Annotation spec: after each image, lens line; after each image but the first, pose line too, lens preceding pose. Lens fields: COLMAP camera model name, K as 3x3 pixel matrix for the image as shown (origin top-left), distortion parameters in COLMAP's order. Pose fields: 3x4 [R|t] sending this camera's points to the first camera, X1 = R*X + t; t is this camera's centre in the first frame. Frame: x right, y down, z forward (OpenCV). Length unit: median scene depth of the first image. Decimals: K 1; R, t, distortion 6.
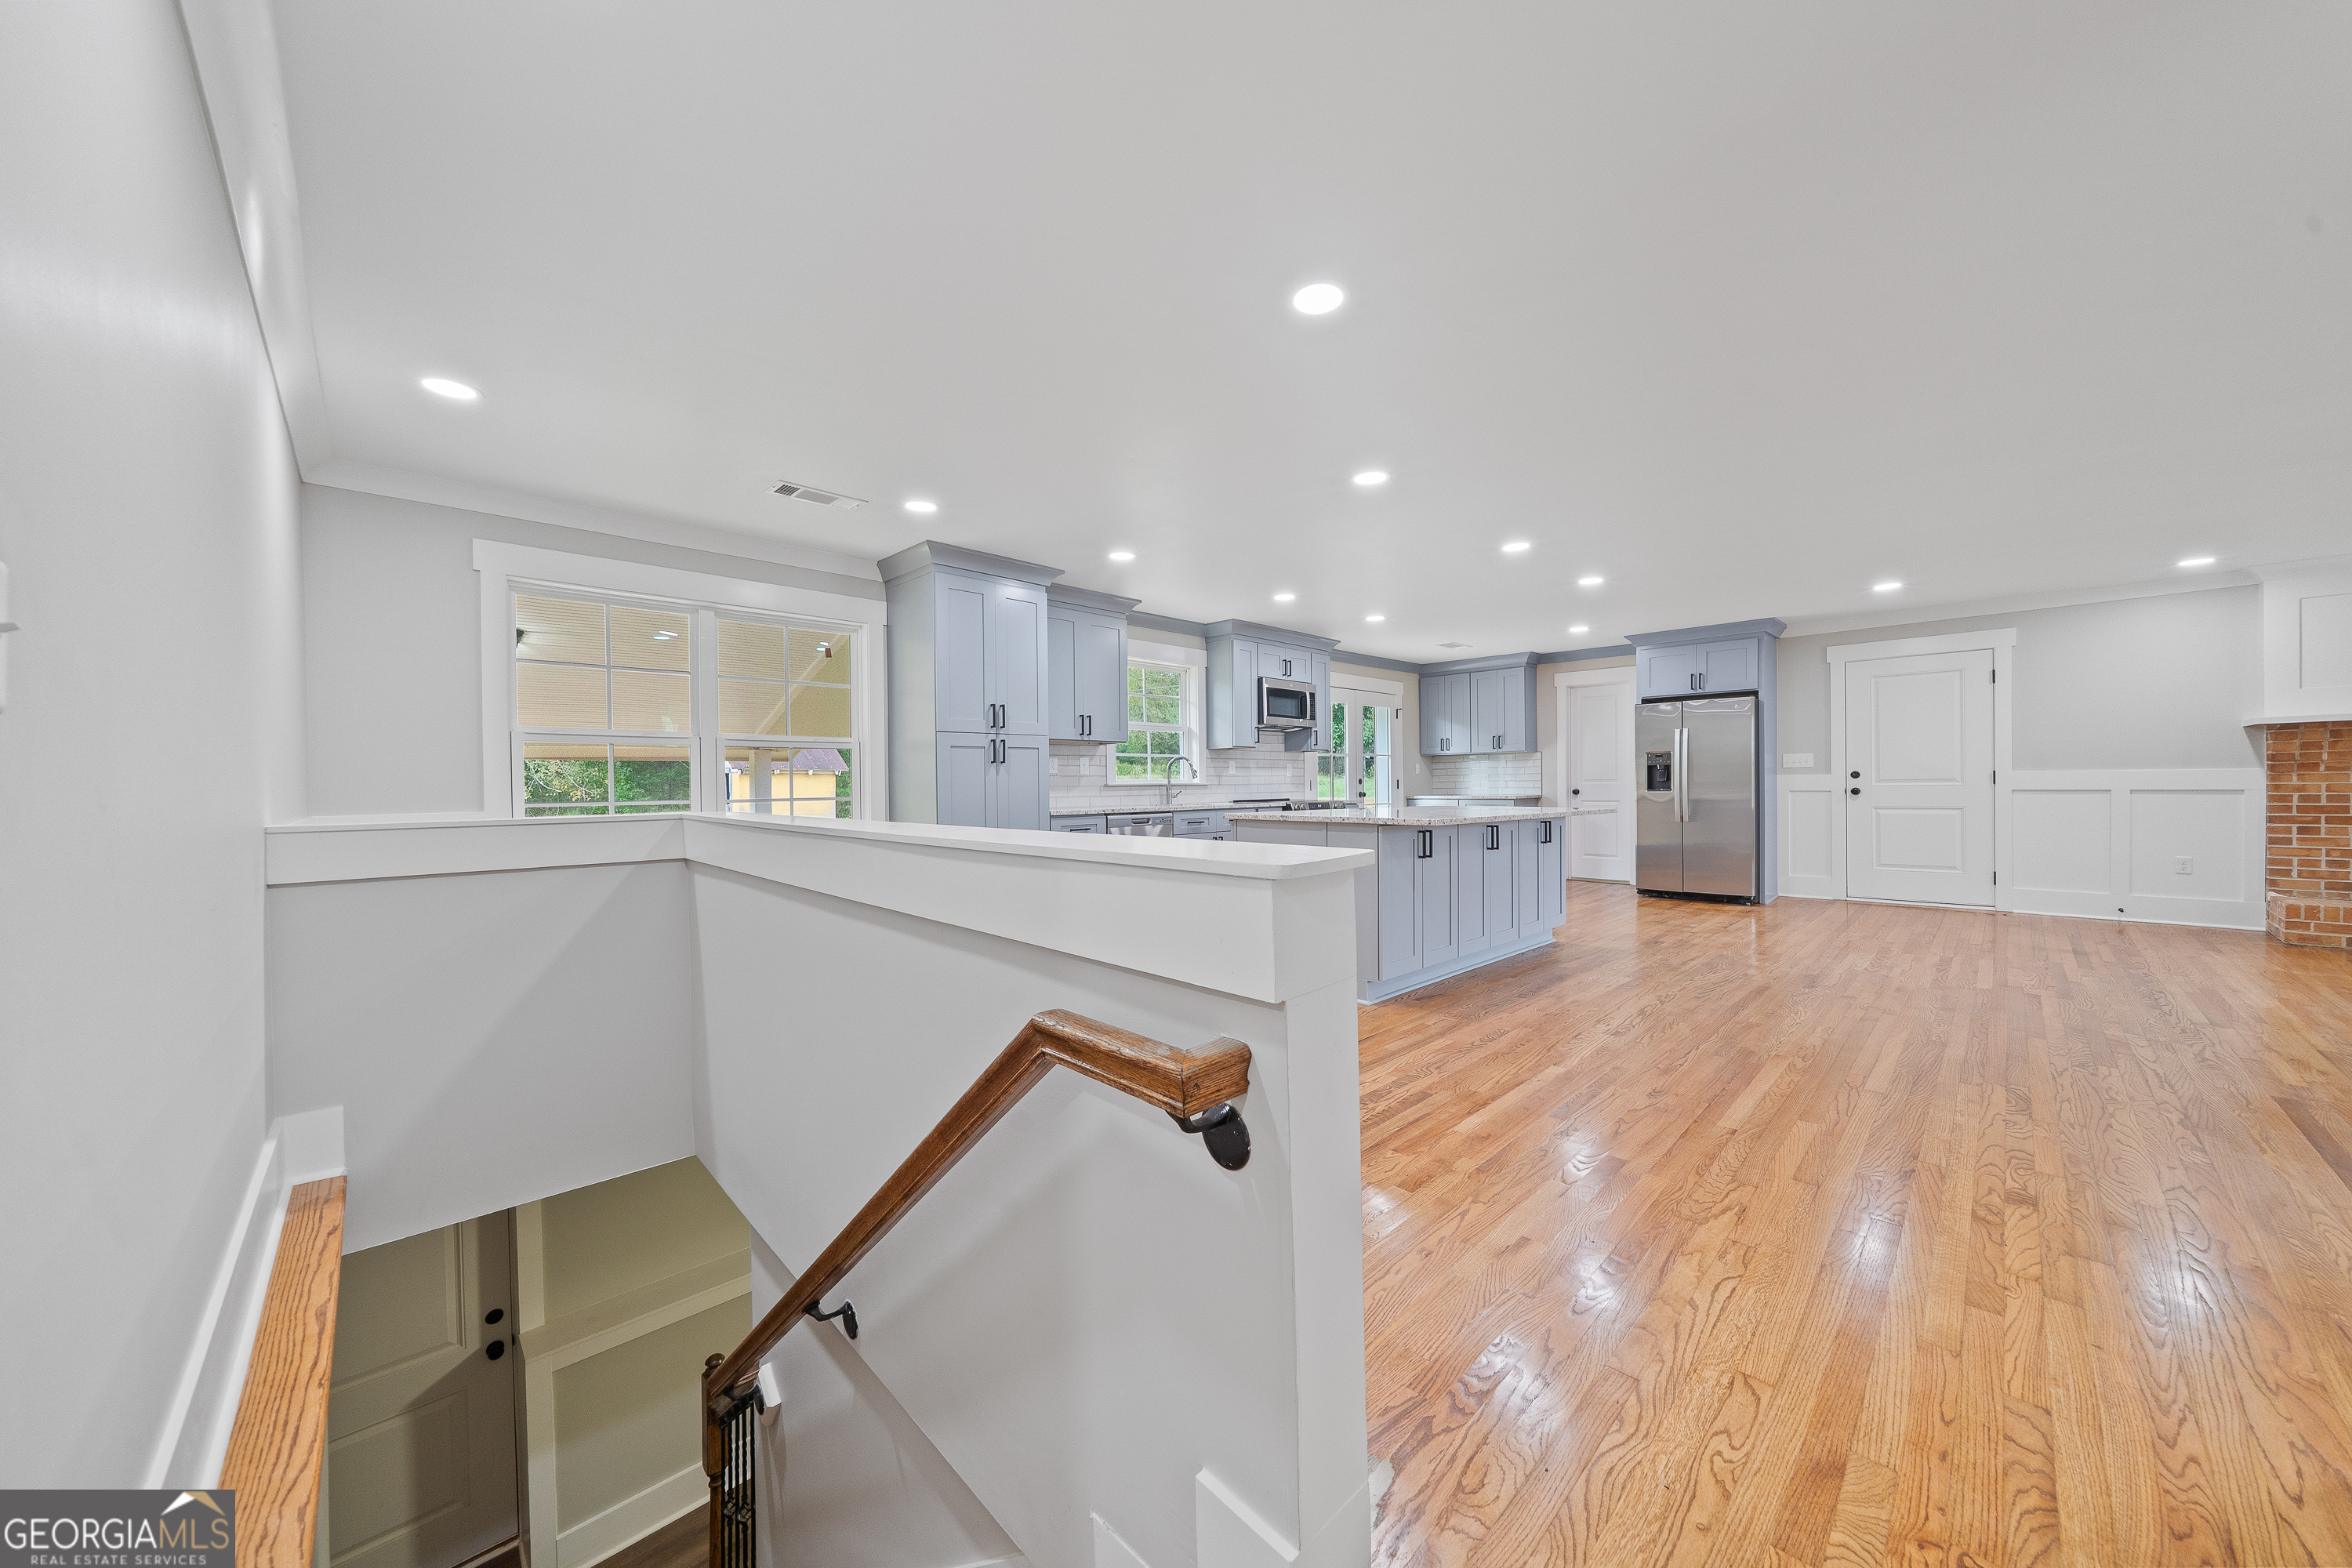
lens RADIAL K [[812.1, 0, 1175.3], [0, 812.1, 791.4], [0, 0, 1]] dist [0.000449, -0.000016]
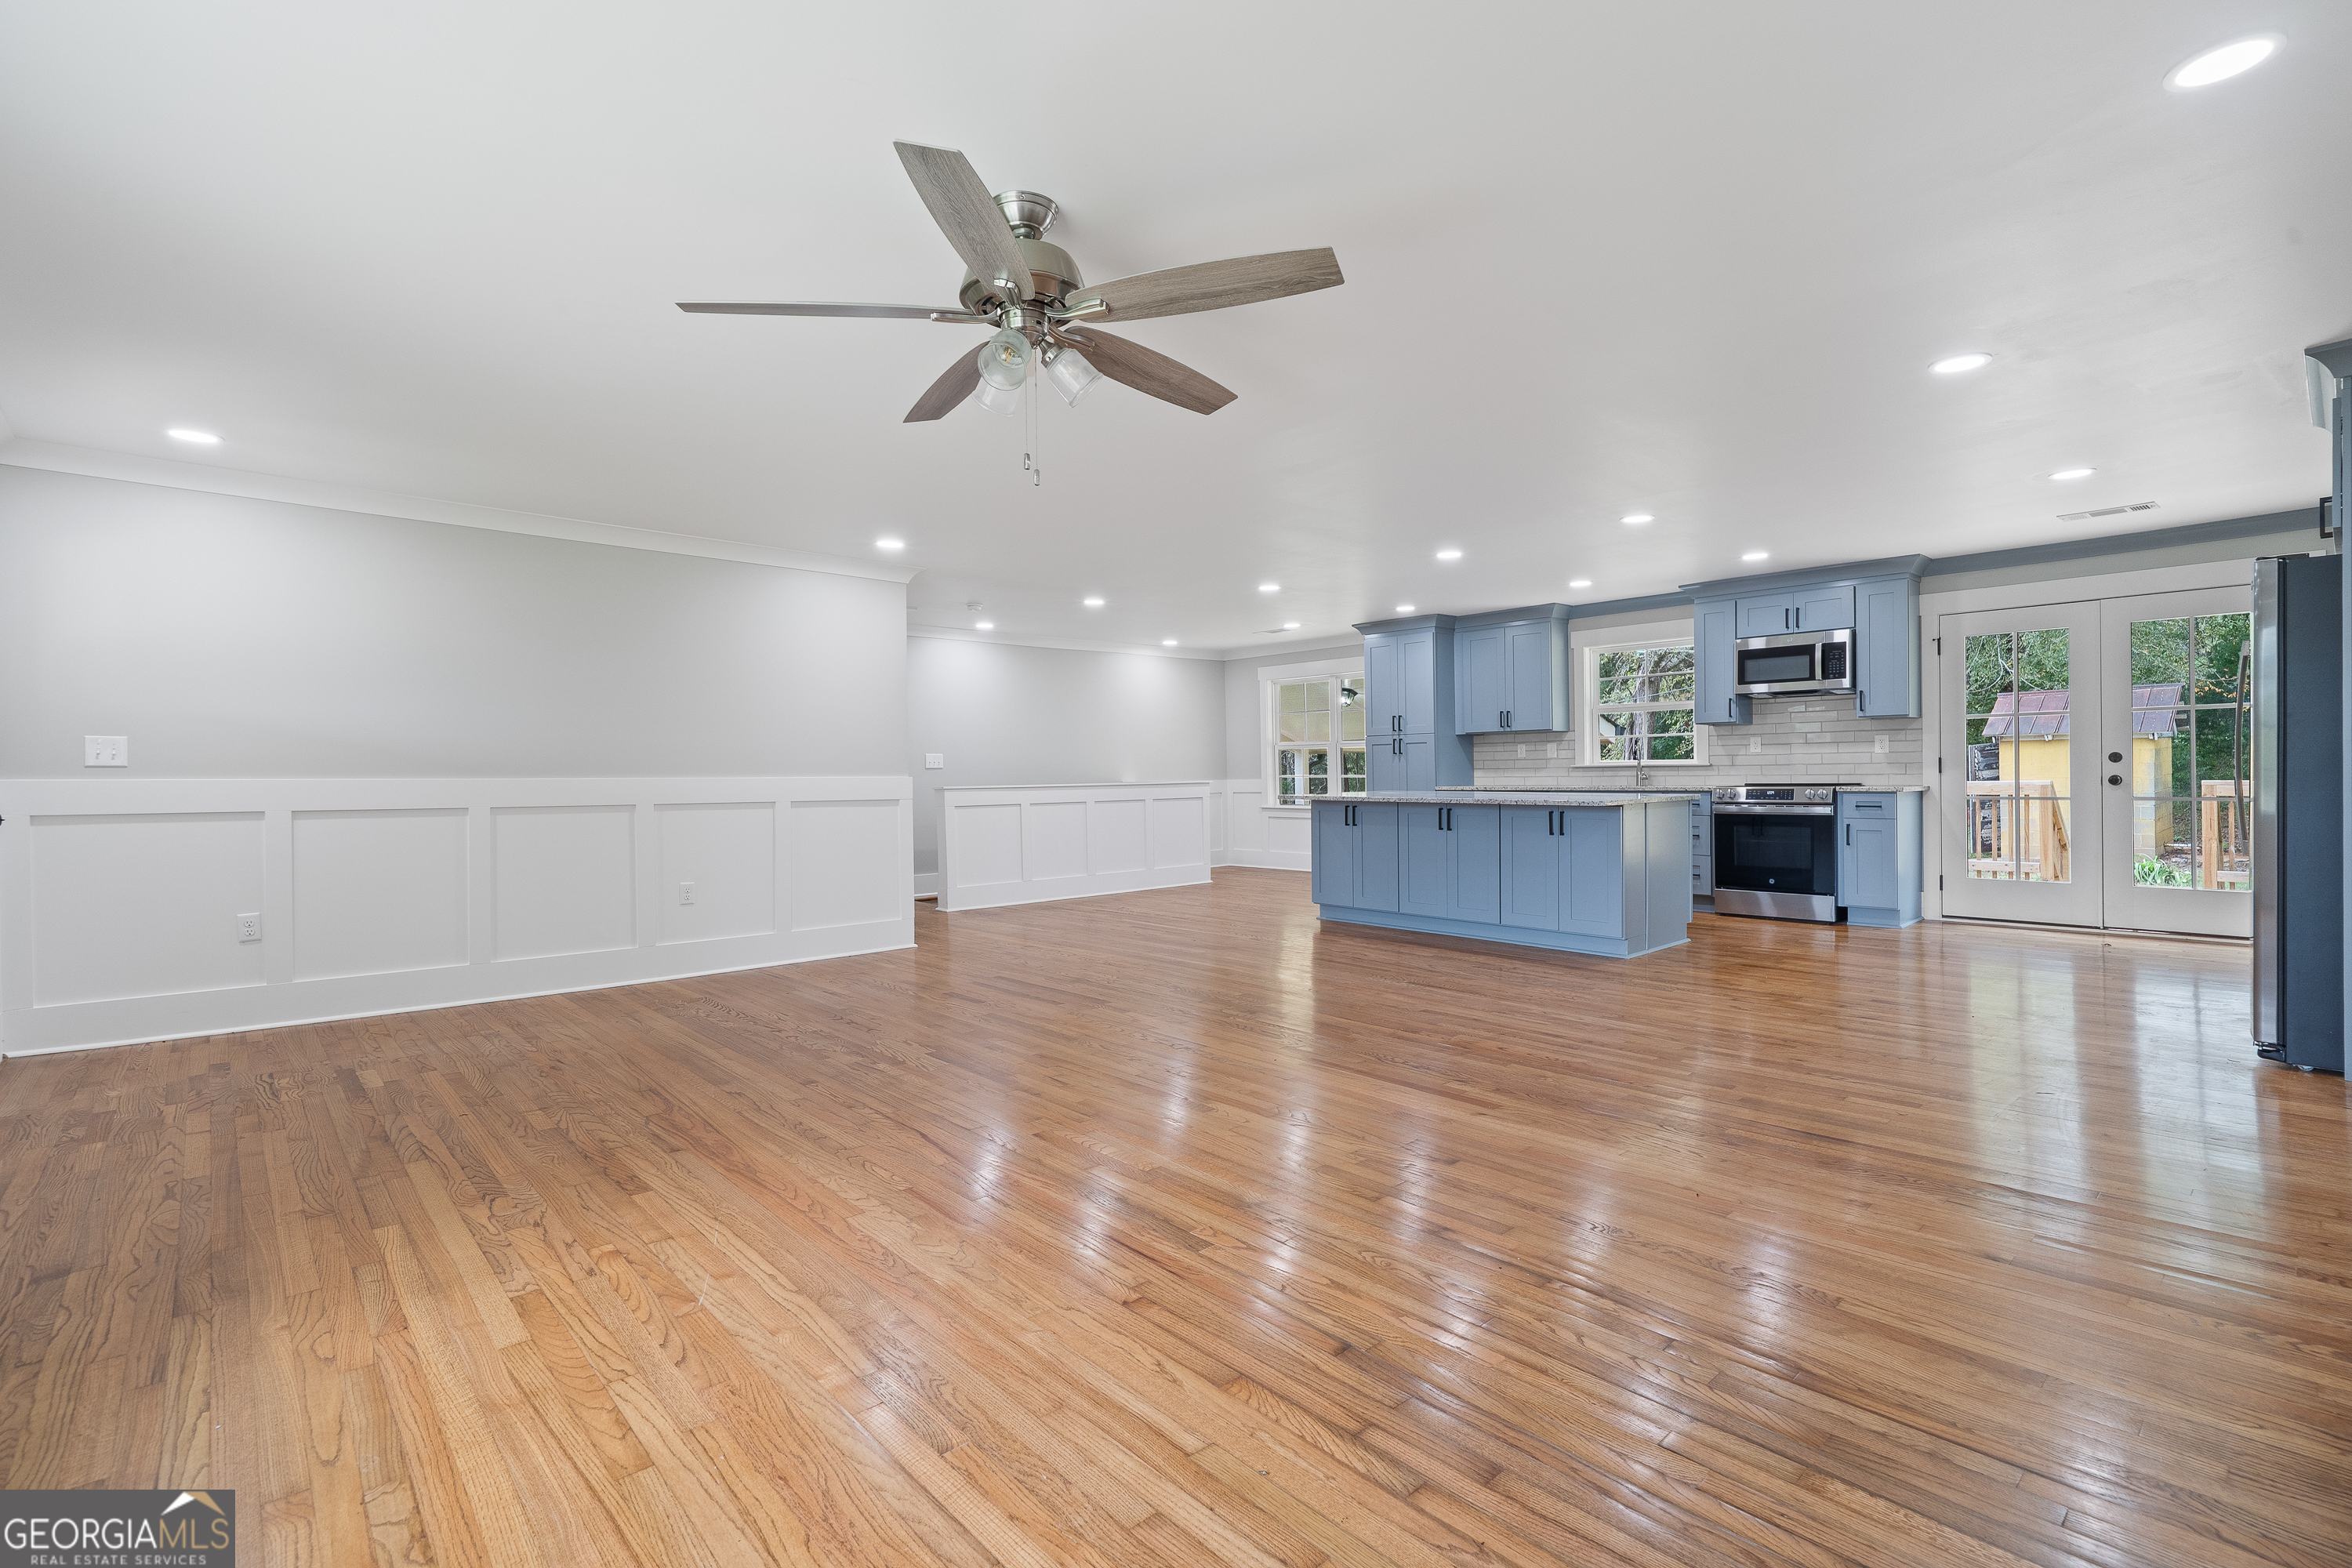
lens RADIAL K [[1067.6, 0, 1177.4], [0, 1067.6, 775.2], [0, 0, 1]] dist [-0.000907, -0.000109]
pose [[-0.042278, 0.015582, -0.998984, 1.665370], [0.006129, 0.999864, 0.015336, -0.025547], [0.999087, -0.005474, -0.042367, 0.607822]]
